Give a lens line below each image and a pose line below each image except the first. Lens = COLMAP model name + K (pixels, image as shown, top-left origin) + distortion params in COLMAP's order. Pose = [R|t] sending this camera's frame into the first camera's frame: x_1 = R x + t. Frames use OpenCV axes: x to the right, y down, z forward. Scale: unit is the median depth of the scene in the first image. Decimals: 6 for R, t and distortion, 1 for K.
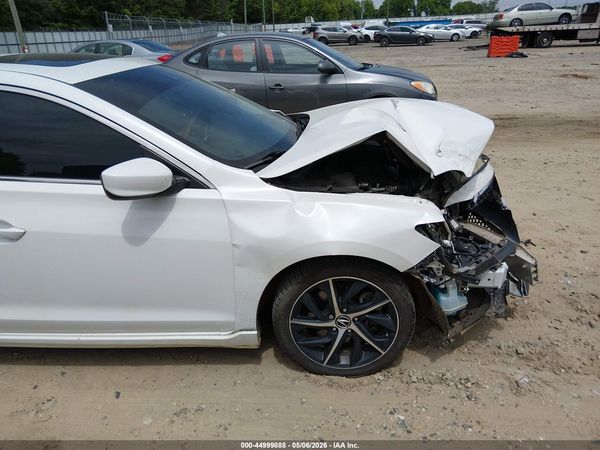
lens RADIAL K [[449.5, 0, 300.0], [0, 449.5, 225.0], [0, 0, 1]] dist [0.102336, -0.180114]
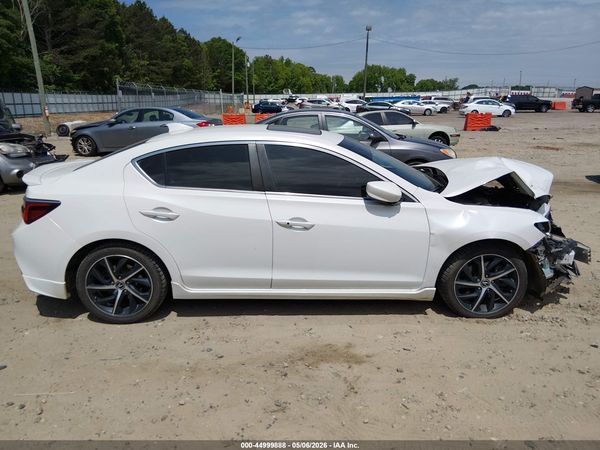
lens RADIAL K [[449.5, 0, 300.0], [0, 449.5, 225.0], [0, 0, 1]] dist [0.102336, -0.180114]
pose [[0.997847, 0.016095, 0.063574, -0.685490], [-0.007329, 0.990712, -0.135783, 0.226751], [-0.065169, 0.135025, 0.988697, -0.646270]]
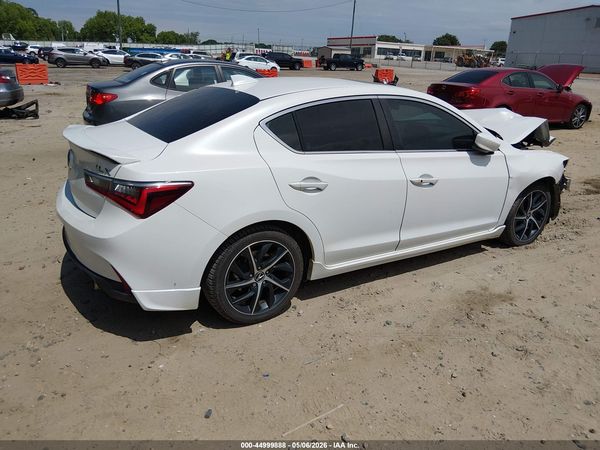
lens RADIAL K [[452.6, 0, 300.0], [0, 452.6, 225.0], [0, 0, 1]] dist [0.088798, -0.150003]
pose [[0.831908, -0.131214, 0.539176, -1.812465], [0.159964, 0.987101, -0.006590, 0.102222], [-0.531357, 0.091731, 0.842167, -0.176825]]
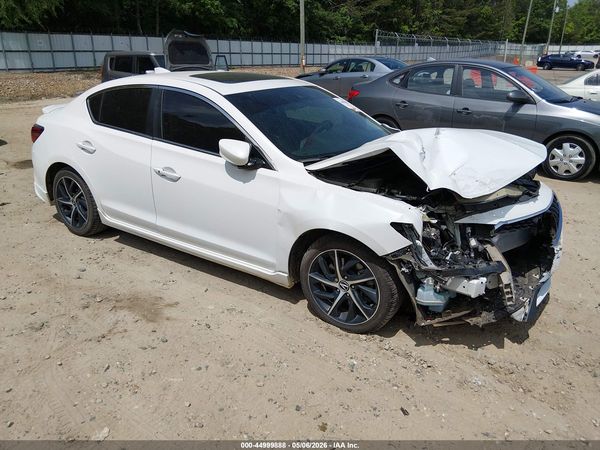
lens RADIAL K [[449.5, 0, 300.0], [0, 449.5, 225.0], [0, 0, 1]] dist [0.102336, -0.180114]
pose [[0.850534, 0.221844, -0.476841, 0.563603], [-0.235945, 0.971271, 0.031021, 0.026945], [0.470024, 0.086124, 0.878442, -0.242151]]
